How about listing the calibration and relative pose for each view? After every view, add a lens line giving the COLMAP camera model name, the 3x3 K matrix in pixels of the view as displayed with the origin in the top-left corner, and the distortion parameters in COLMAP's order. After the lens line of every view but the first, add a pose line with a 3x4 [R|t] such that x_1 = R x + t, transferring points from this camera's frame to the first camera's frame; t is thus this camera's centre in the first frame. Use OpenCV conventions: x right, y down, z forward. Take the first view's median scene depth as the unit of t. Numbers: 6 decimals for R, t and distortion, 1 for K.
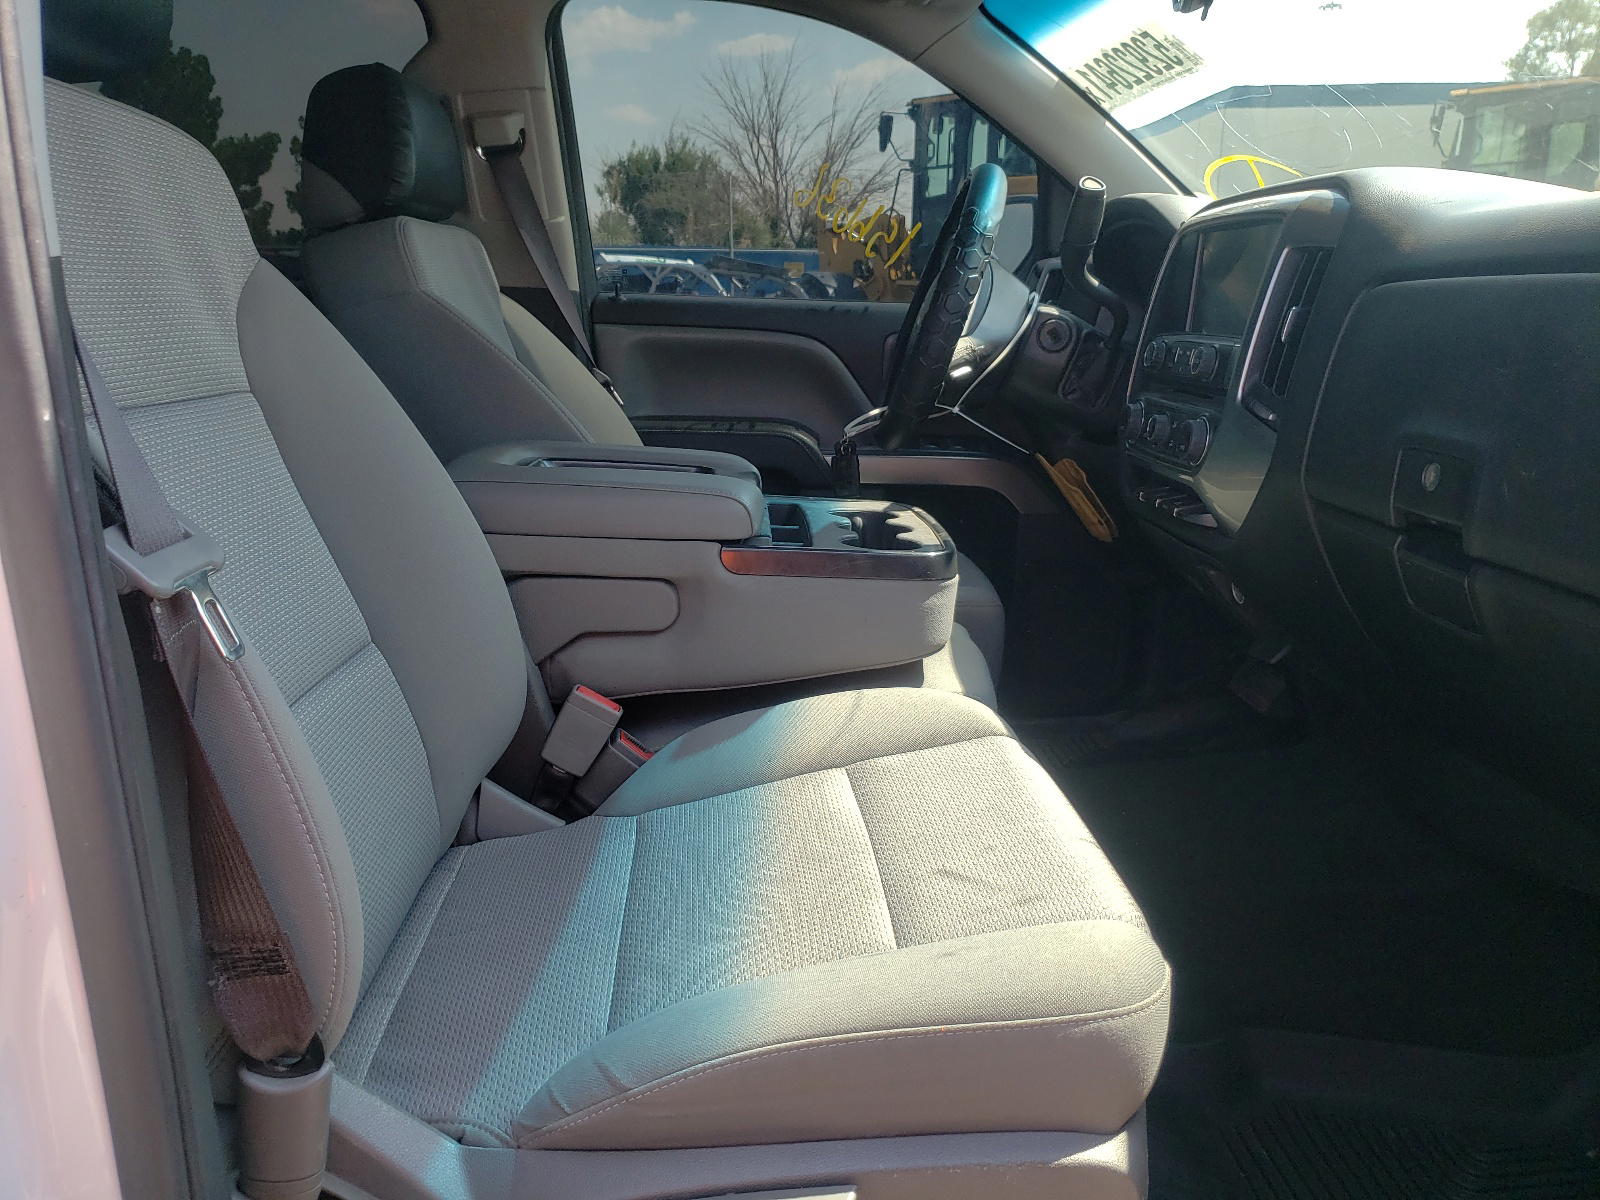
lens RADIAL K [[1231.5, 0, 806.2], [0, 1231.5, 593.6], [0, 0, 1]] dist [0.041856, 0.002450]
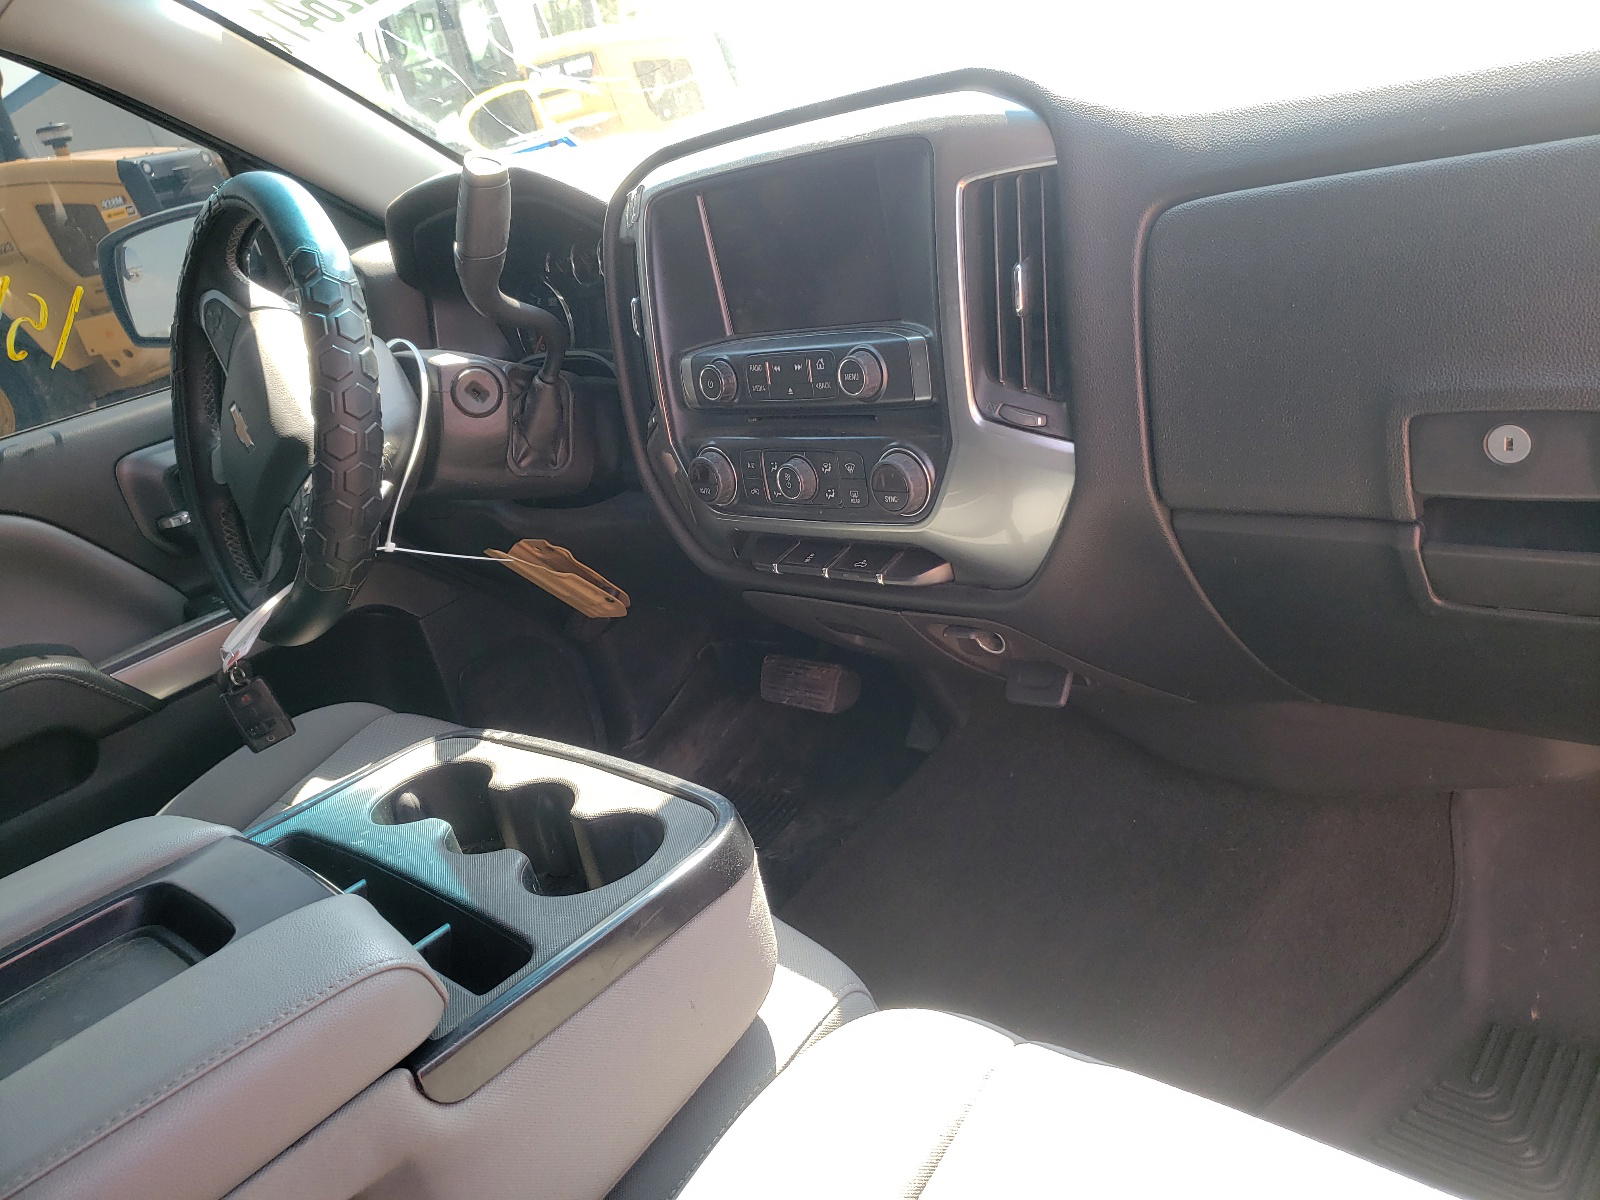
lens RADIAL K [[1231.5, 0, 796.9], [0, 1231.5, 587.9], [0, 0, 1]] dist [0.041856, 0.002450]
pose [[0.693586, -0.432649, 0.575980, -0.114690], [0.403896, 0.895617, 0.186381, -0.165547], [-0.596495, 0.103365, 0.795933, 0.358988]]
